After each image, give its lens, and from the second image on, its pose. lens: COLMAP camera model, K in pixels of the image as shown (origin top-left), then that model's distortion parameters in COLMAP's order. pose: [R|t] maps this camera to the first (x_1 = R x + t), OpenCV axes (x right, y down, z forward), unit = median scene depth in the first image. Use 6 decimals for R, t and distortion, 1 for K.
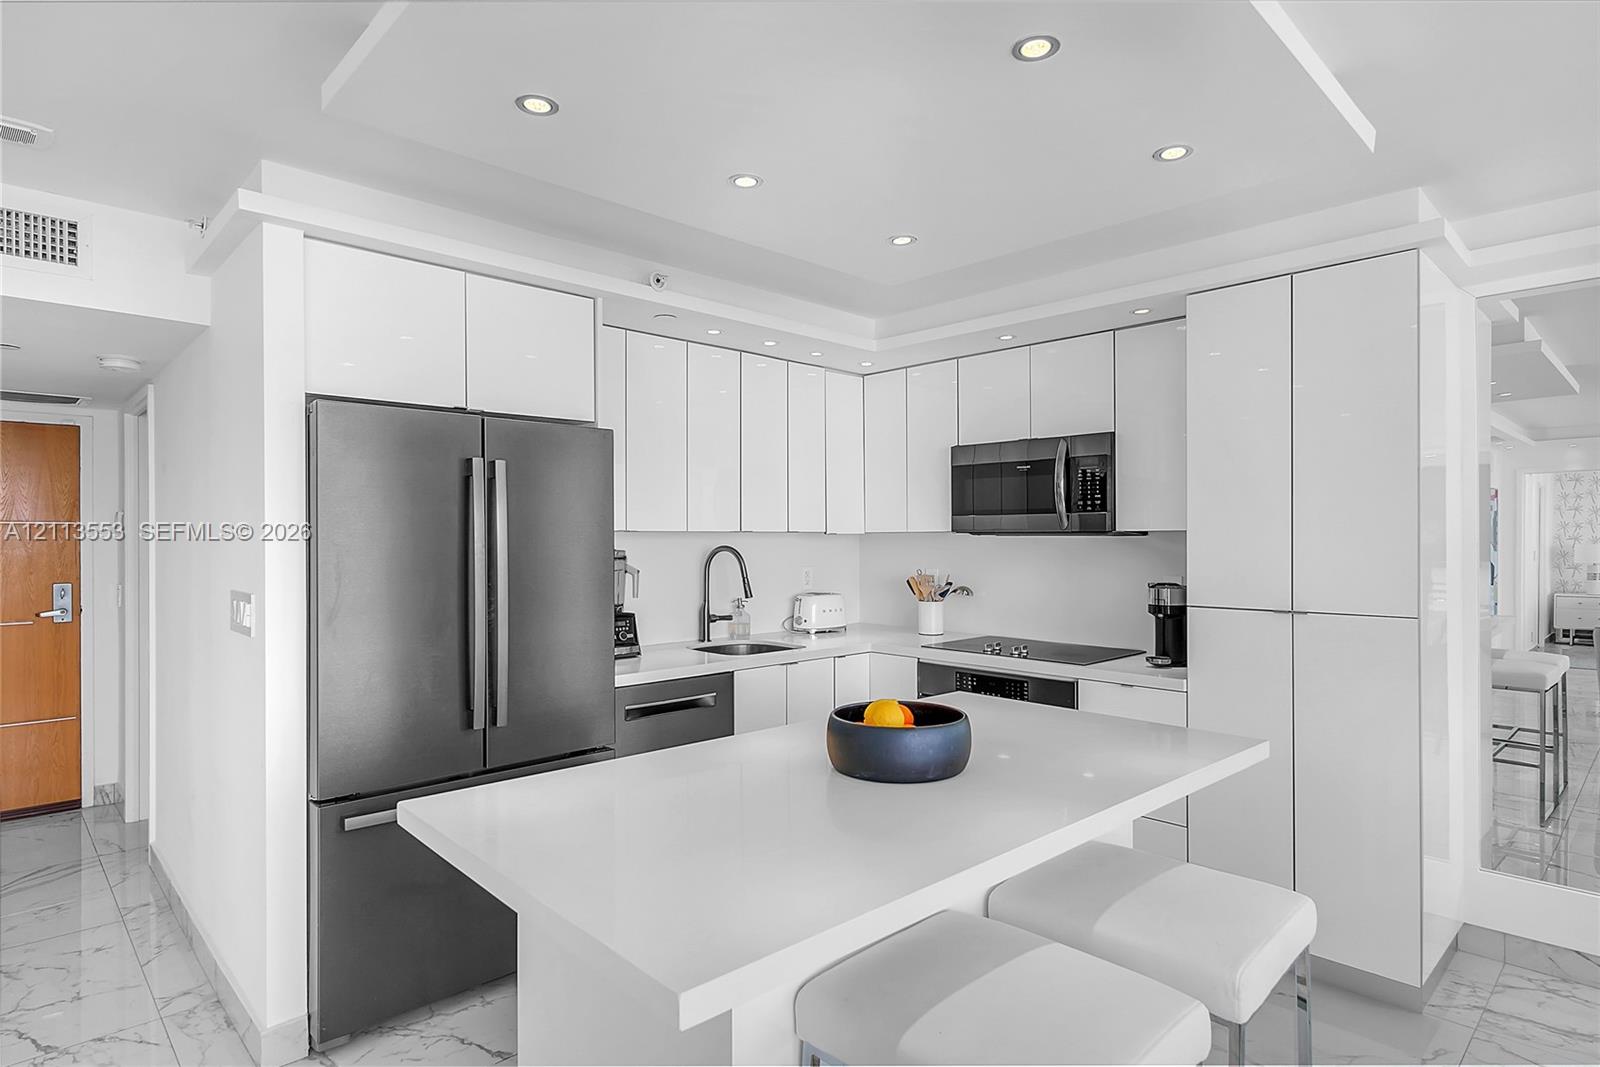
lens RADIAL K [[870.4, 0, 799.5], [0, 870.4, 534.7], [0, 0, 1]] dist [0.003199, 0.000164]
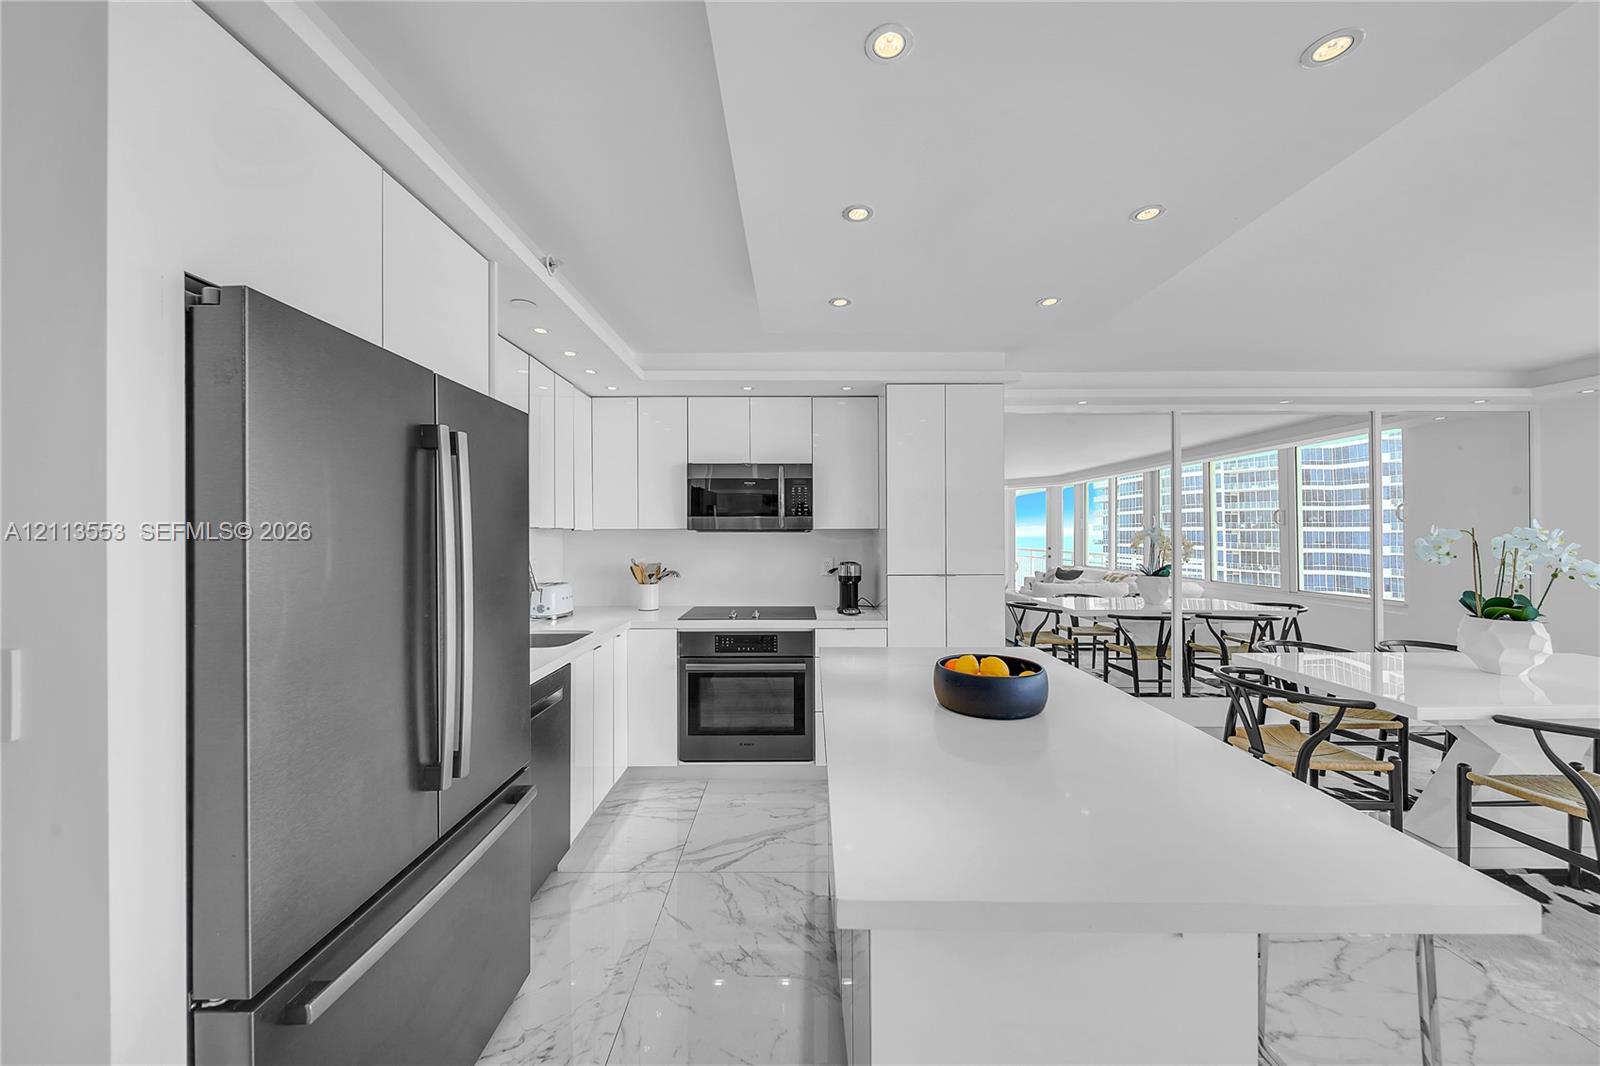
lens RADIAL K [[570.1, 0, 804.8], [0, 570.1, 530.3], [0, 0, 1]] dist [0.004815, -0.000661]
pose [[0.685324, 0.002658, 0.728233, -0.363733], [-0.000639, 0.999995, -0.003048, 0.001182], [-0.728238, 0.001623, 0.685323, 0.321348]]
